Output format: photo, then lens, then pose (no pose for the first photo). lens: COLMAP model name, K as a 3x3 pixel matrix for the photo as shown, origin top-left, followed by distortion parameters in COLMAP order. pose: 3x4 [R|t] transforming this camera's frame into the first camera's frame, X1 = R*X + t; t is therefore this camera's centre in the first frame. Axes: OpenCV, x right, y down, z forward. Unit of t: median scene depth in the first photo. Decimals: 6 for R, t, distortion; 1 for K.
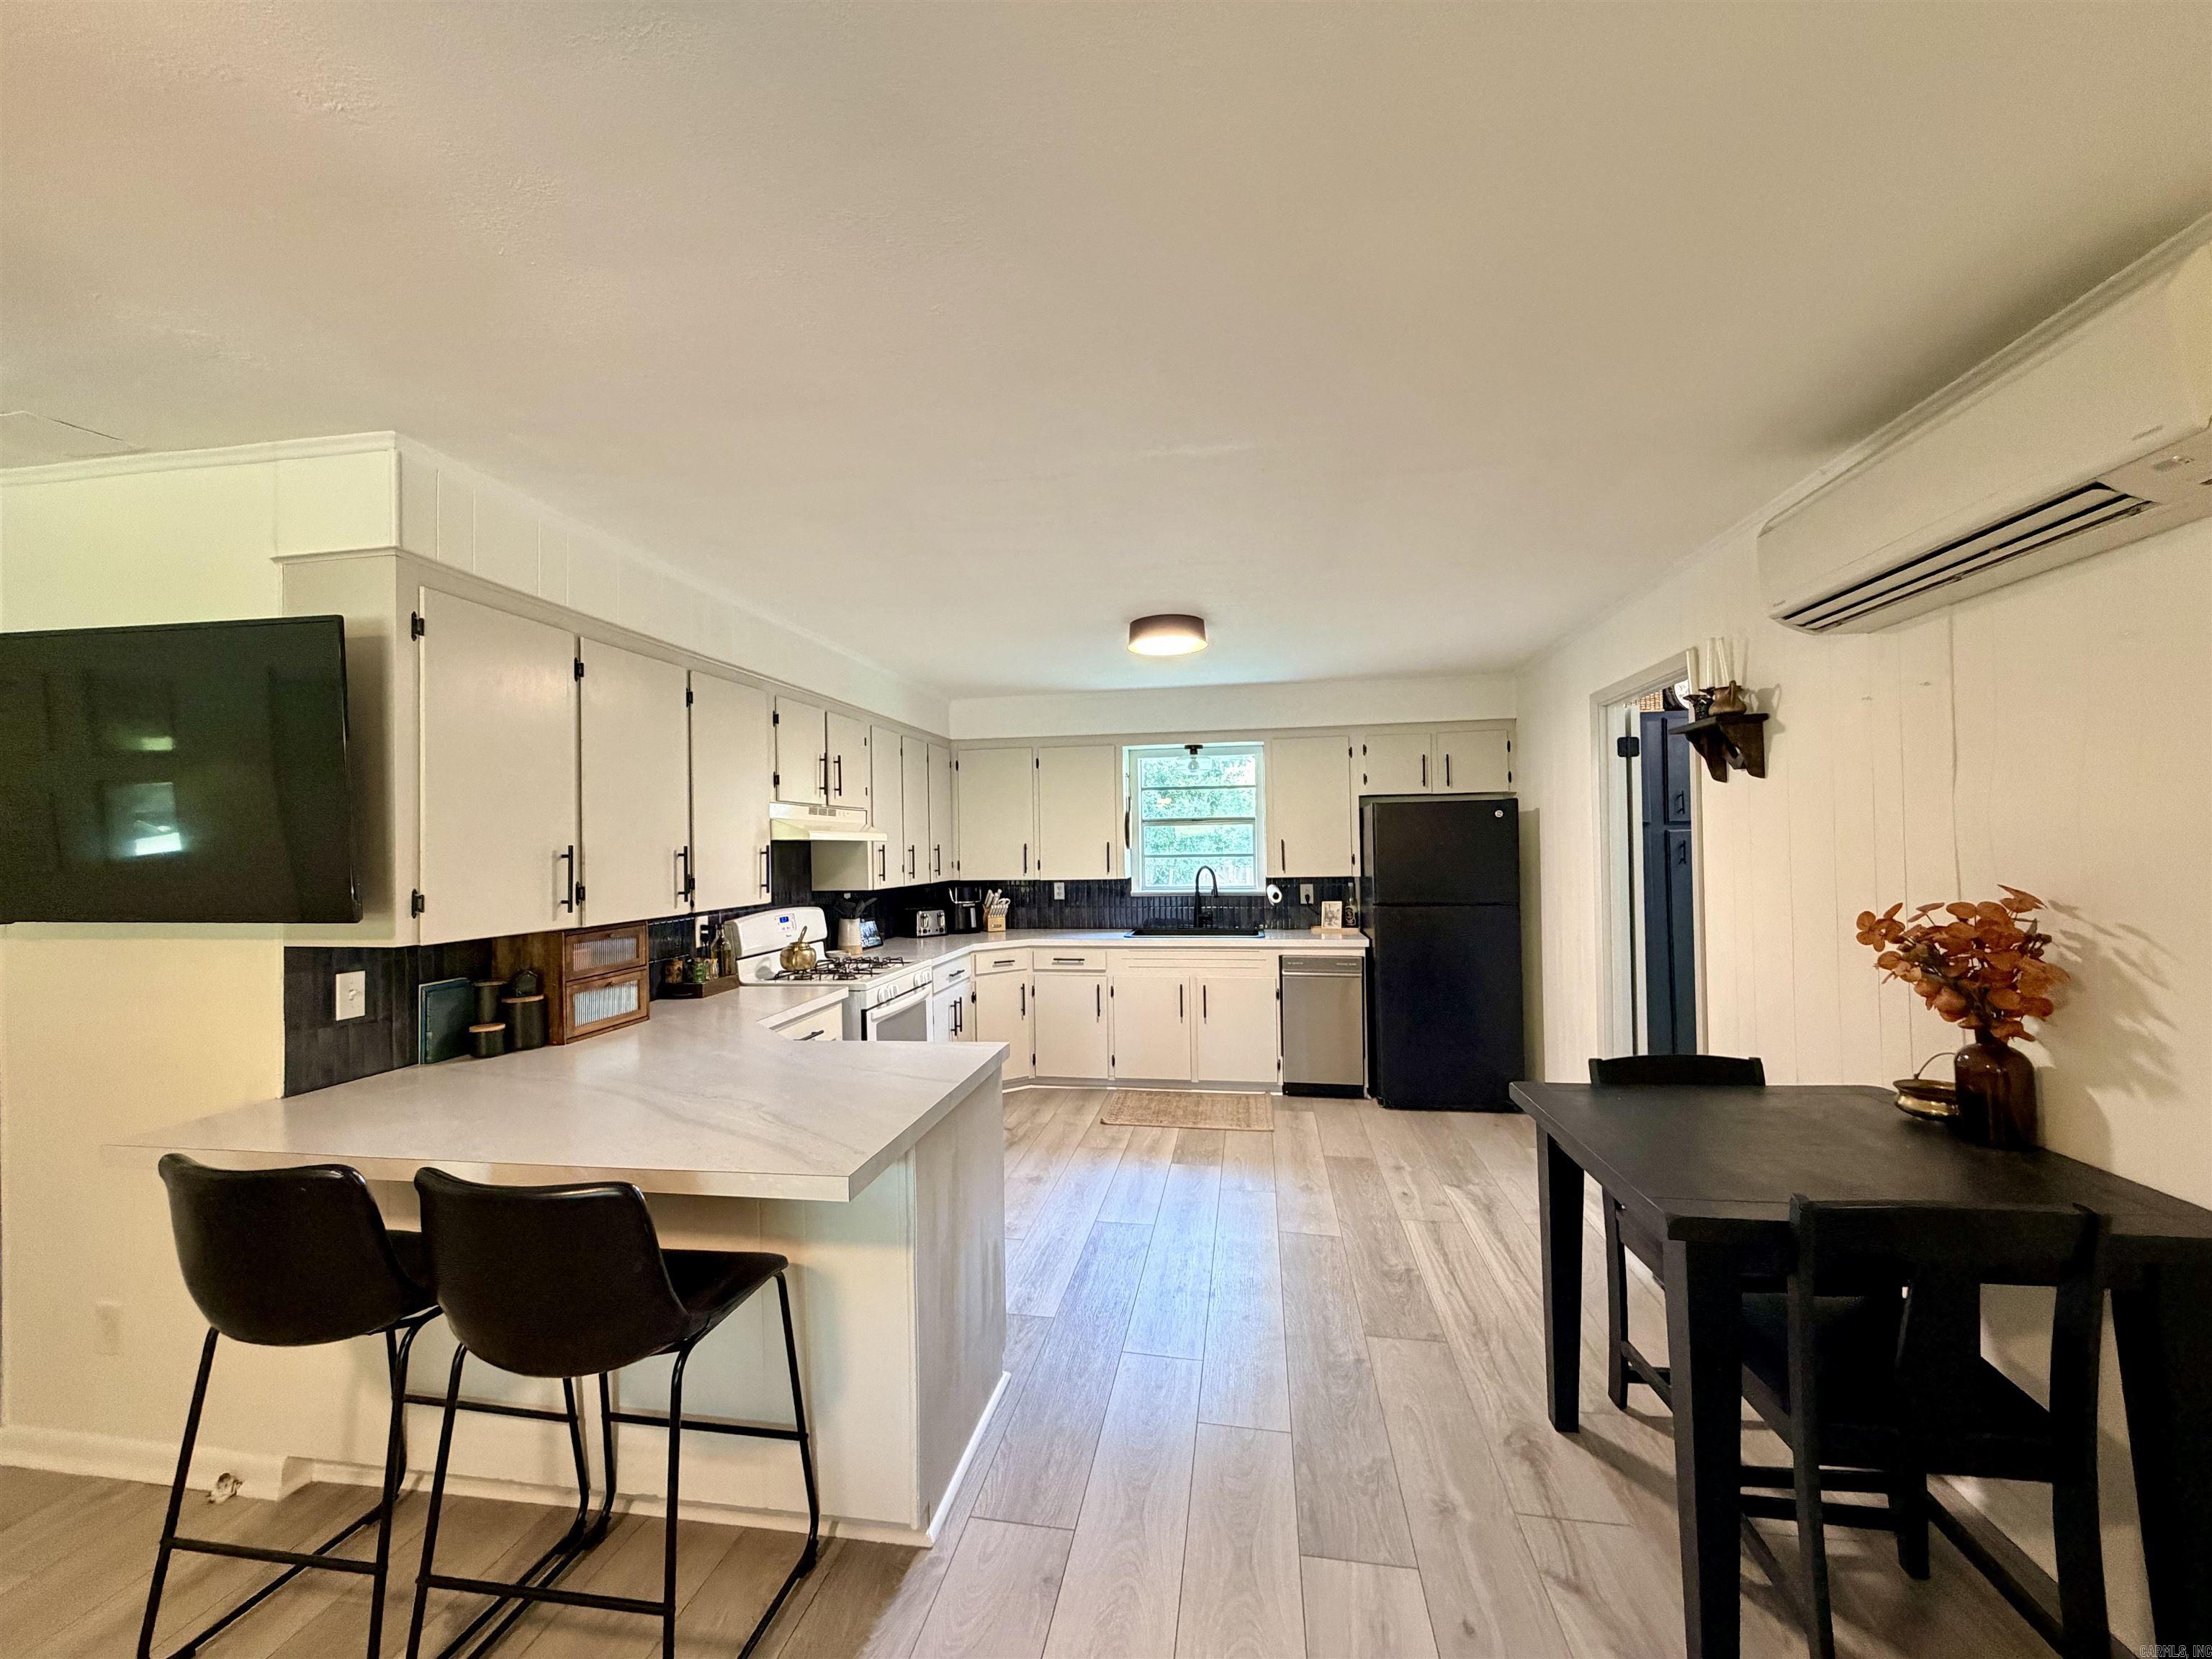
lens RADIAL K [[879.2, 0, 1106.0], [0, 879.2, 829.5], [0, 0, 1]] dist [0.001947, 0.000131]
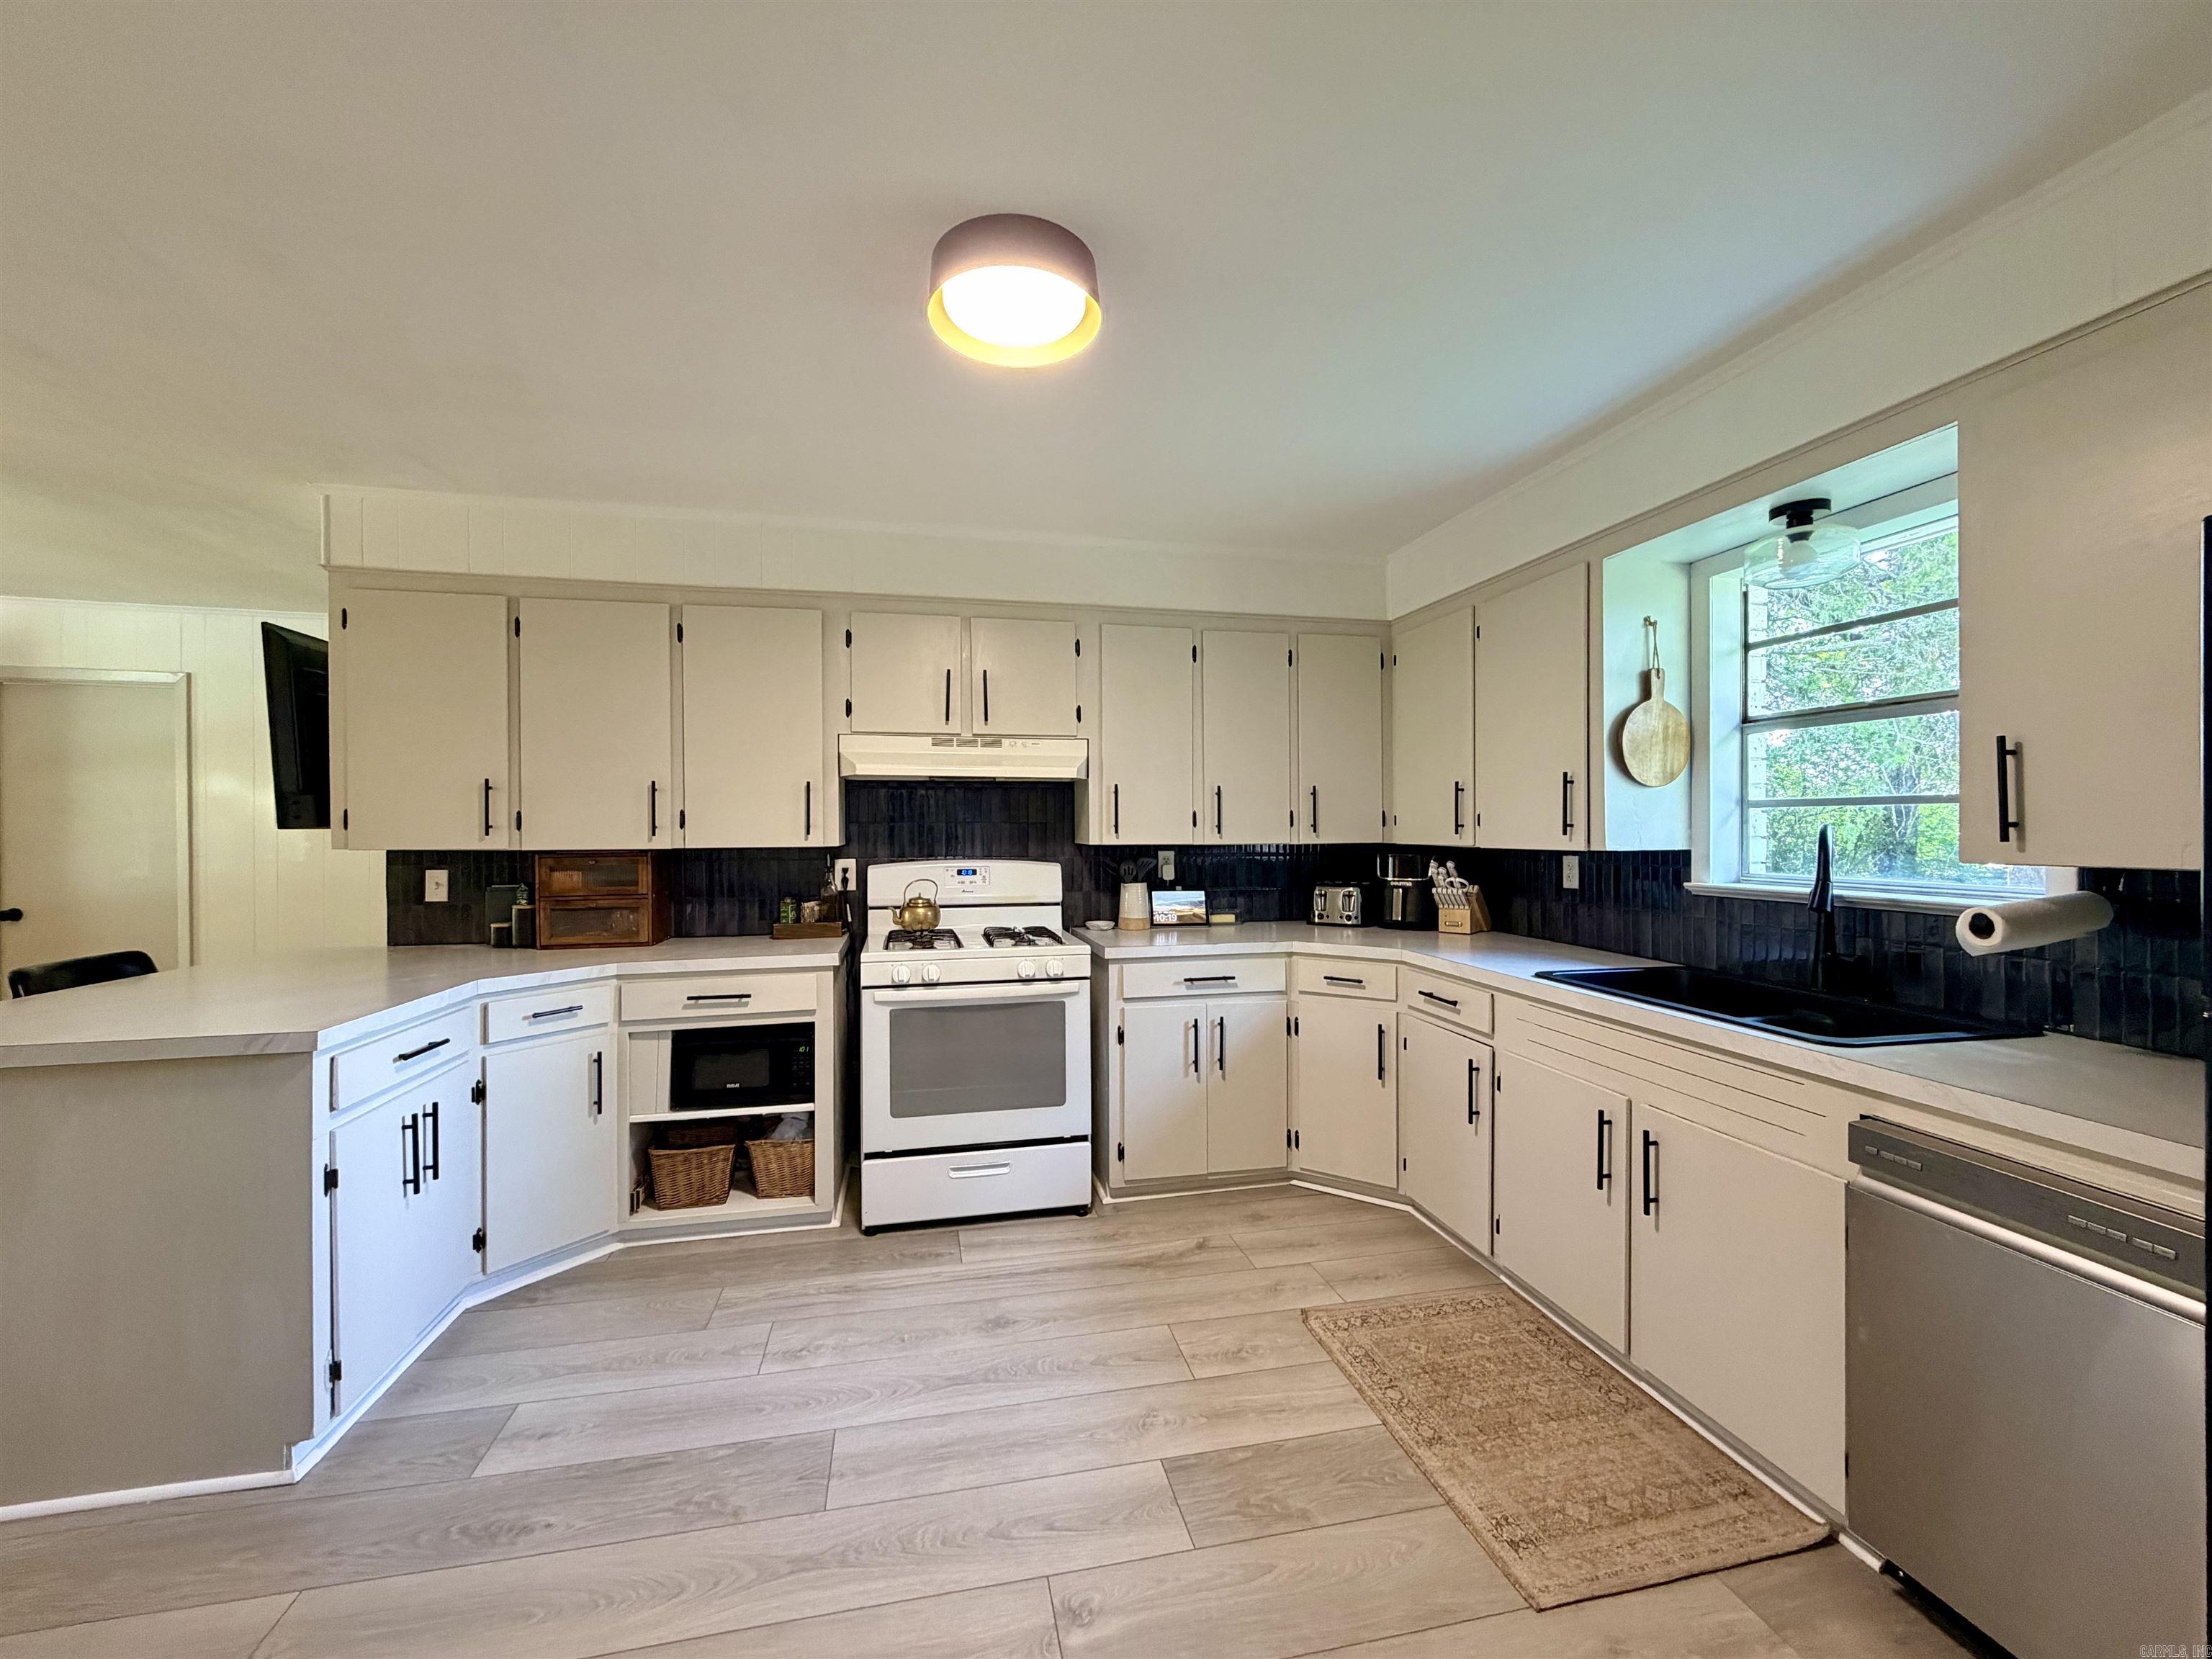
lens RADIAL K [[879.2, 0, 1106.0], [0, 879.2, 829.5], [0, 0, 1]] dist [0.001947, 0.000131]
pose [[0.370144, 0.018191, -0.928796, 0.367030], [0.013471, 0.999598, 0.024946, 0.031502], [0.928877, -0.021745, 0.369750, 0.619426]]
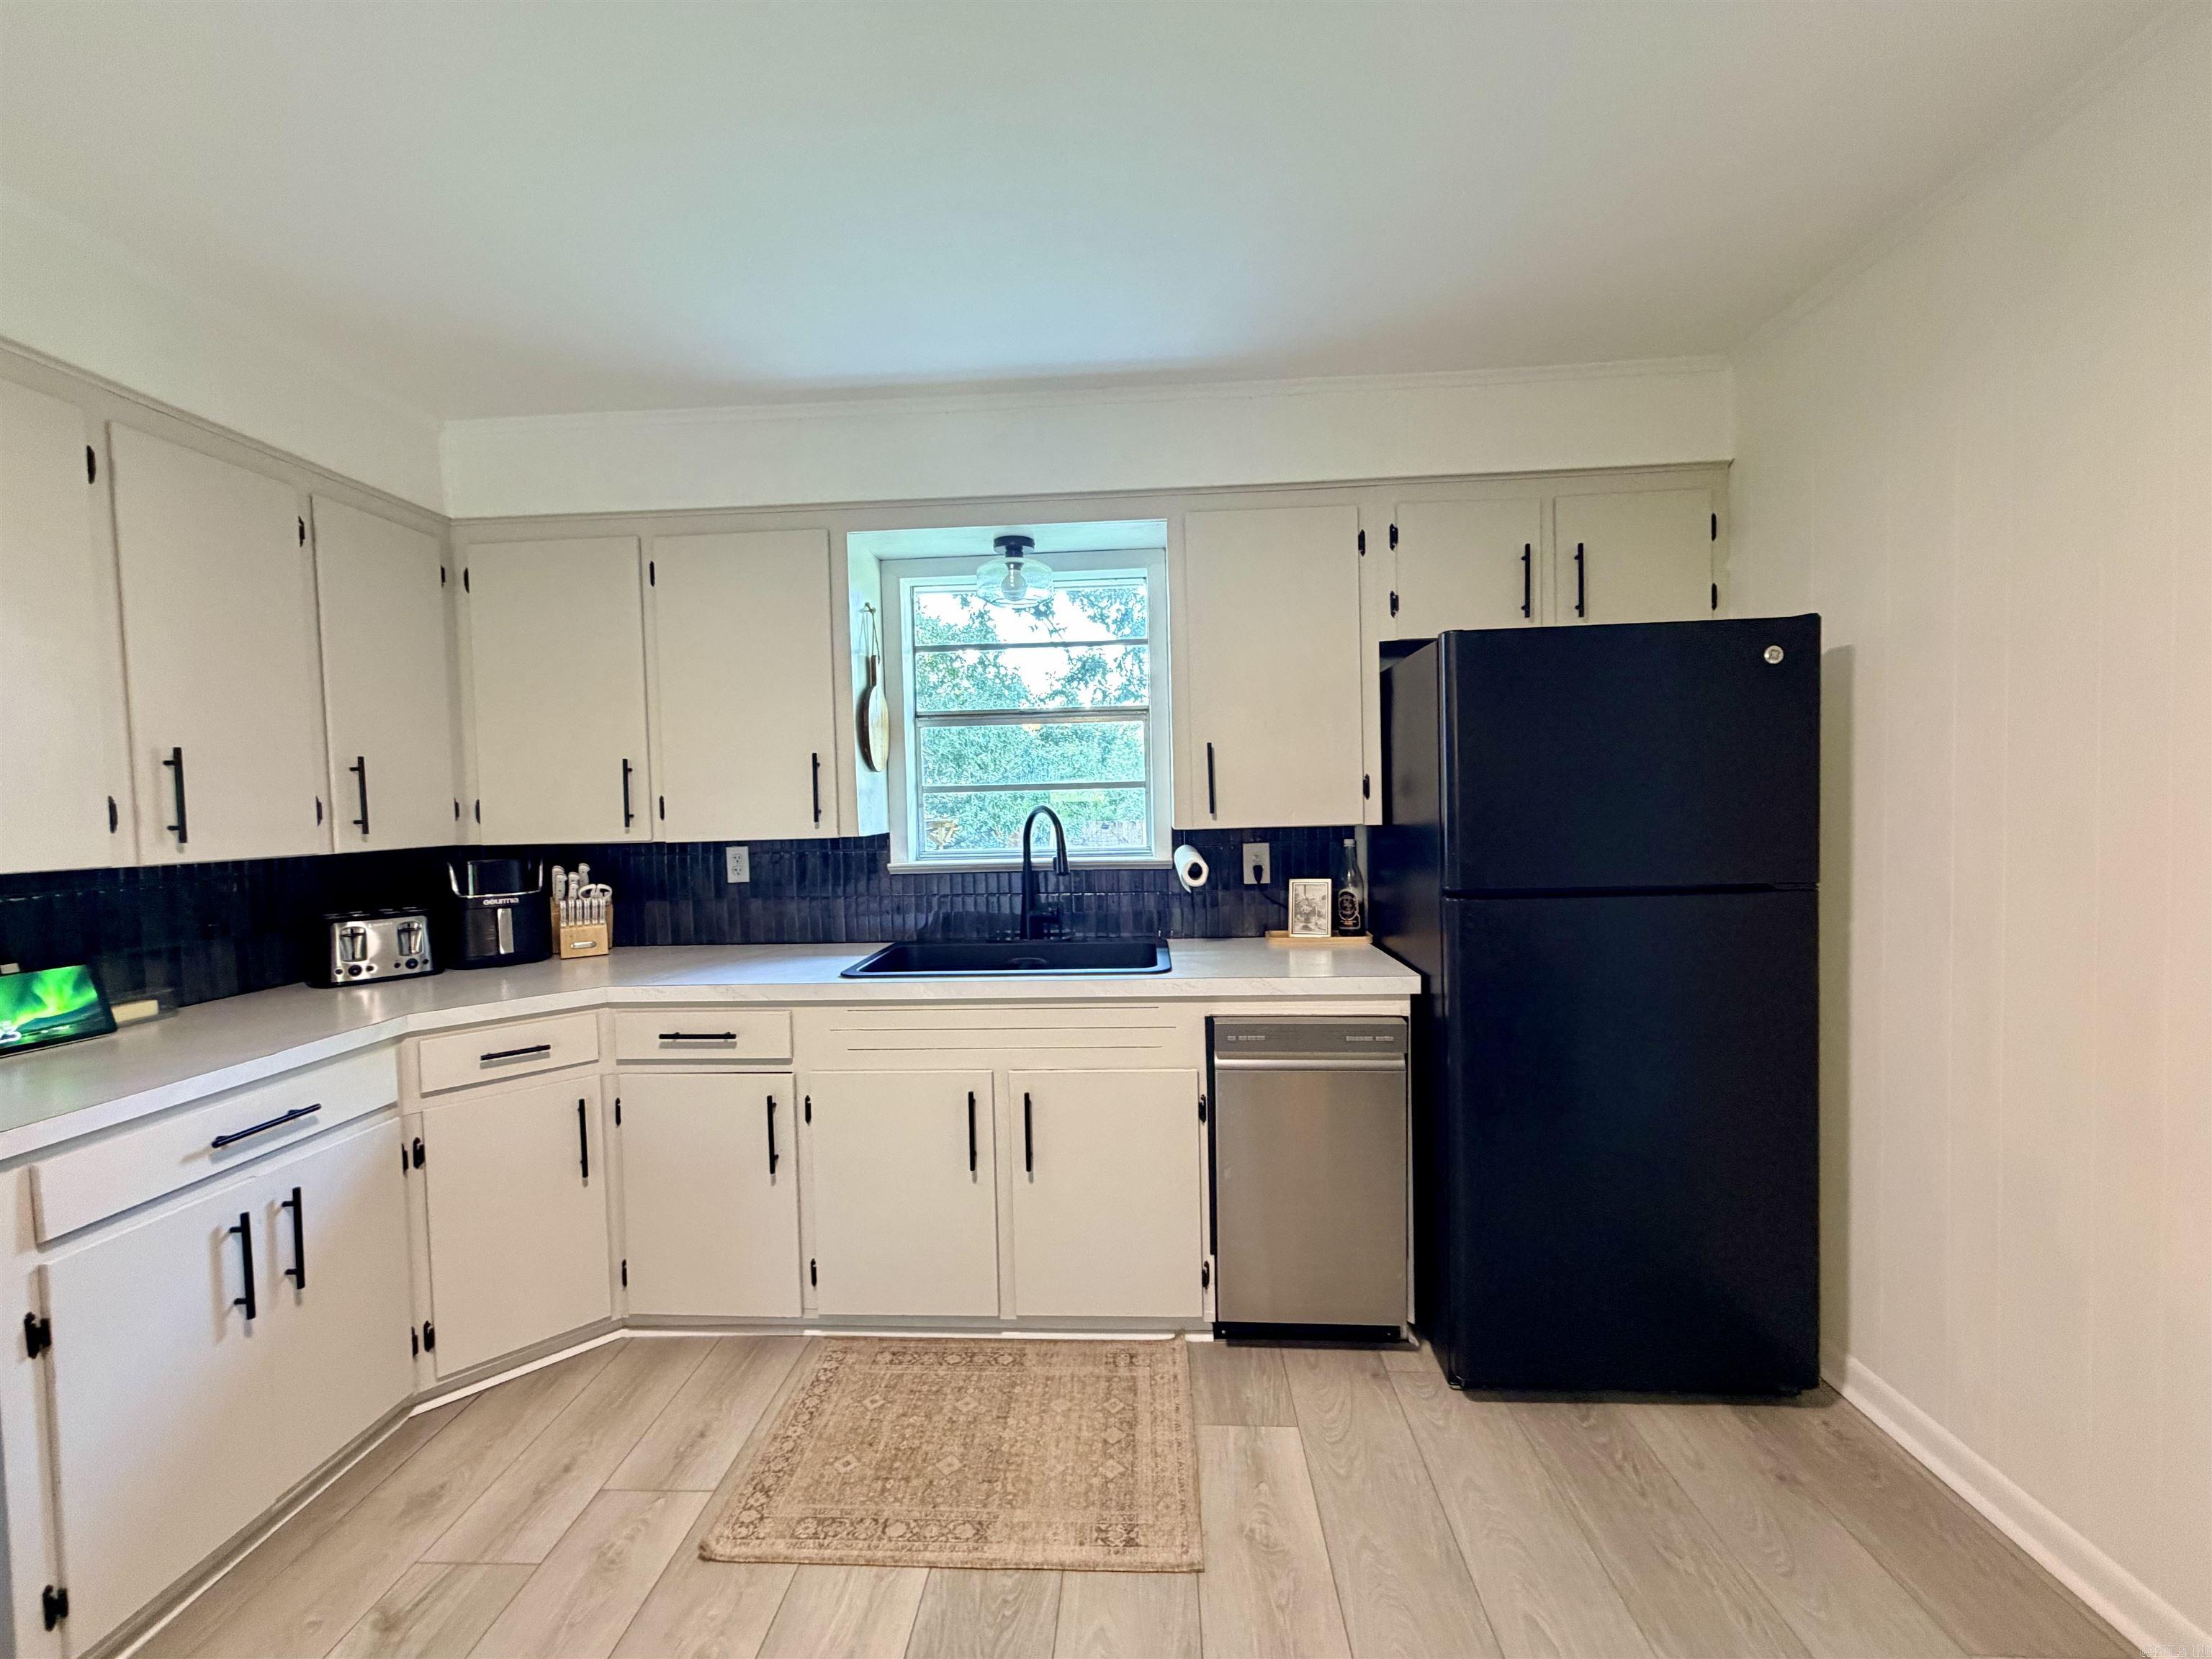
lens RADIAL K [[878.1, 0, 1097.8], [0, 878.1, 828.5], [0, 0, 1]] dist [0.000542, -0.000039]
pose [[0.994312, -0.011467, 0.105885, 0.099480], [0.006560, 0.998893, 0.046572, 0.033775], [-0.106302, -0.045612, 0.993287, 0.575233]]
